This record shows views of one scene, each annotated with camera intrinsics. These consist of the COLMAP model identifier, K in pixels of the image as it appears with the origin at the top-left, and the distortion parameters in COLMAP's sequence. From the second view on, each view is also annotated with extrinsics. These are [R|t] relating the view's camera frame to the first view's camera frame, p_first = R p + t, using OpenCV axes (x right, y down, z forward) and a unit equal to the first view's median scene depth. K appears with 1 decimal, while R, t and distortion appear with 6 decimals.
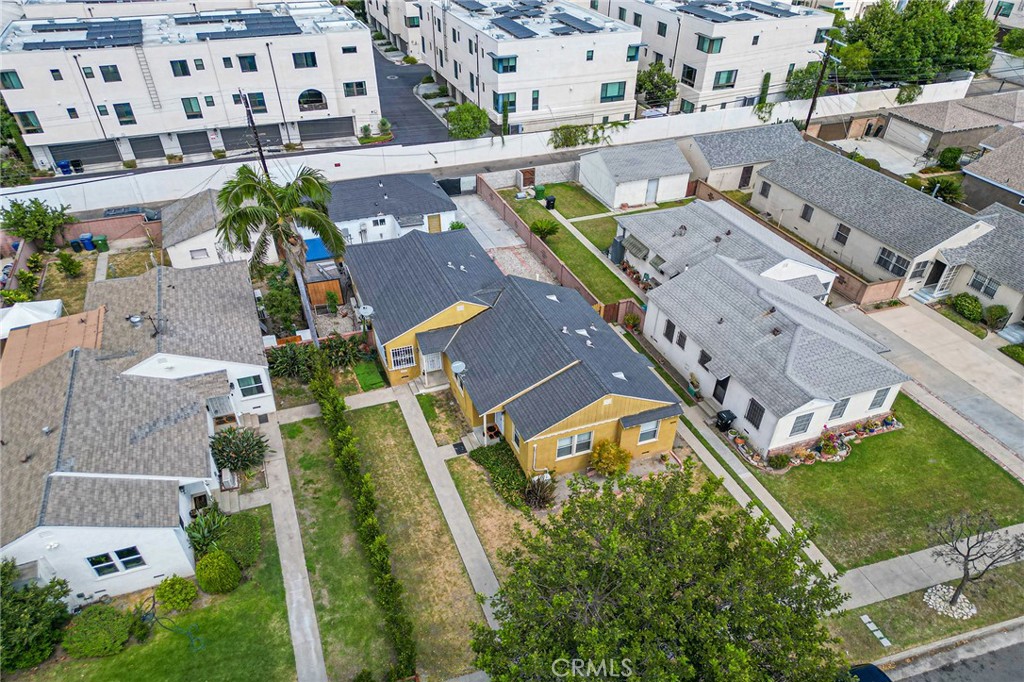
lens RADIAL K [[671.1, 0, 508.6], [0, 671.1, 399.7], [0, 0, 1]] dist [0.053780, -0.042934]
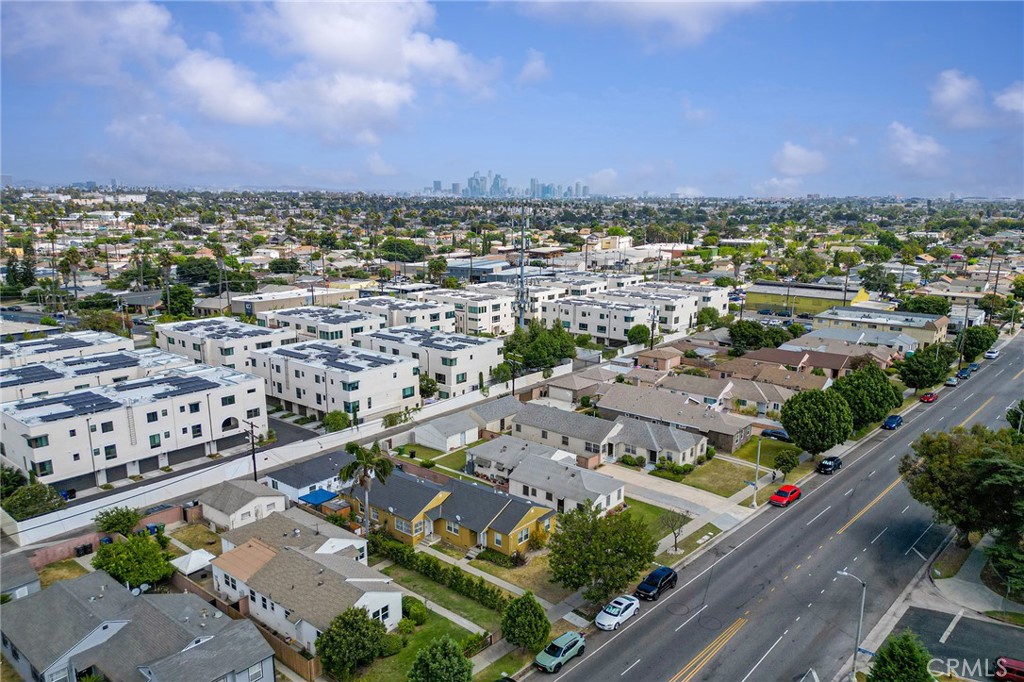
lens RADIAL K [[700.2, 0, 512.0], [0, 700.2, 341.0], [0, 0, 1]] dist [-0.000142, -0.001559]
pose [[0.859107, -0.093853, 0.503118, -0.508287], [0.318329, 0.867741, -0.381696, 0.186247], [-0.400753, 0.488075, 0.775358, -0.531612]]
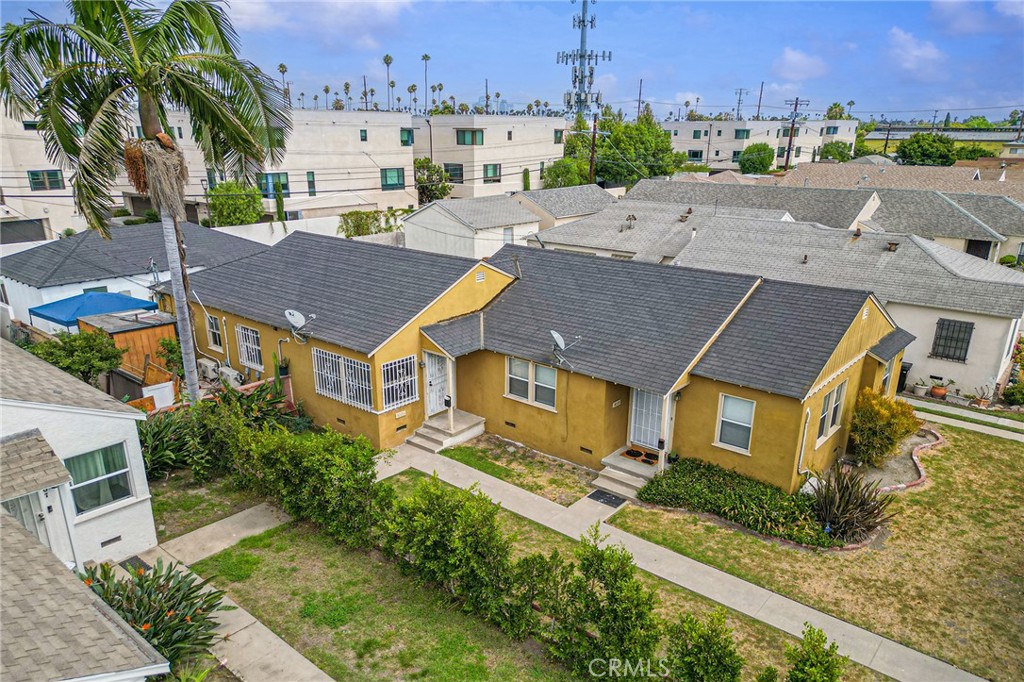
lens RADIAL K [[697.3, 0, 482.7], [0, 697.3, 405.3], [0, 0, 1]] dist [0.029978, -0.000662]
pose [[0.882303, -0.181923, 0.434102, -0.189923], [0.305833, 0.922643, -0.234938, 0.053847], [-0.357781, 0.340049, 0.869689, 0.303098]]
